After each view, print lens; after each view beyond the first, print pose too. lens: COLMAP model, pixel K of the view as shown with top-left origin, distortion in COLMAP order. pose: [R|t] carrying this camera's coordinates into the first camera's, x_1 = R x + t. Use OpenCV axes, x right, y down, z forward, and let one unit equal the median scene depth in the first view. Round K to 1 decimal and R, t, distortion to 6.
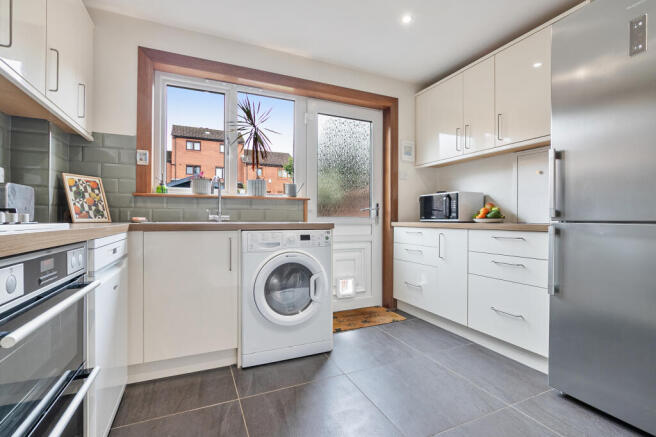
lens RADIAL K [[308.0, 0, 328.0], [0, 308.0, 218.5], [0, 0, 1]] dist [-0.001214, -0.000012]
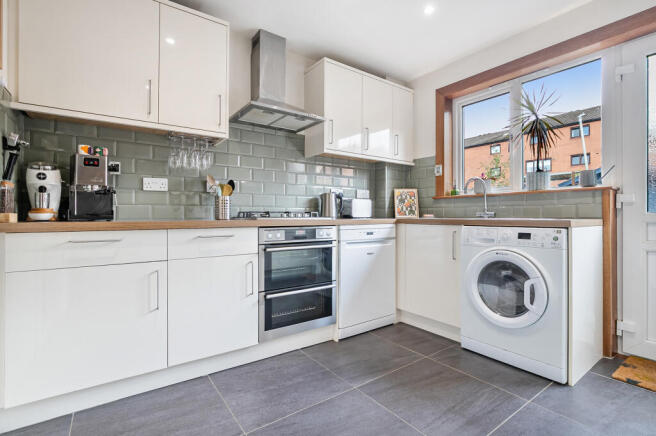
lens RADIAL K [[311.0, 0, 330.4], [0, 311.0, 215.4], [0, 0, 1]] dist [0.000352, 0.000022]
pose [[0.203678, -0.003782, -0.979031, 0.688035], [0.003591, 0.999989, -0.003116, 0.002925], [0.979031, -0.002881, 0.203689, 0.271178]]
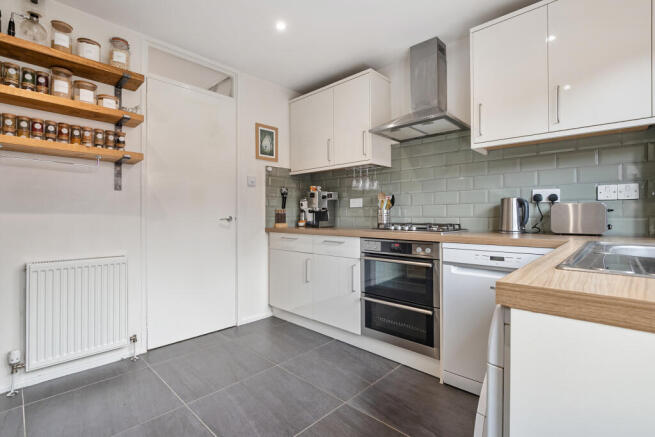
lens RADIAL K [[307.5, 0, 327.5], [0, 307.5, 218.5], [0, 0, 1]] dist [-0.001214, -0.000012]
pose [[-0.922542, 0.001028, -0.385896, 0.263798], [-0.001089, 0.999986, 0.005266, -0.038611], [0.385896, 0.005279, -0.922527, 1.216556]]
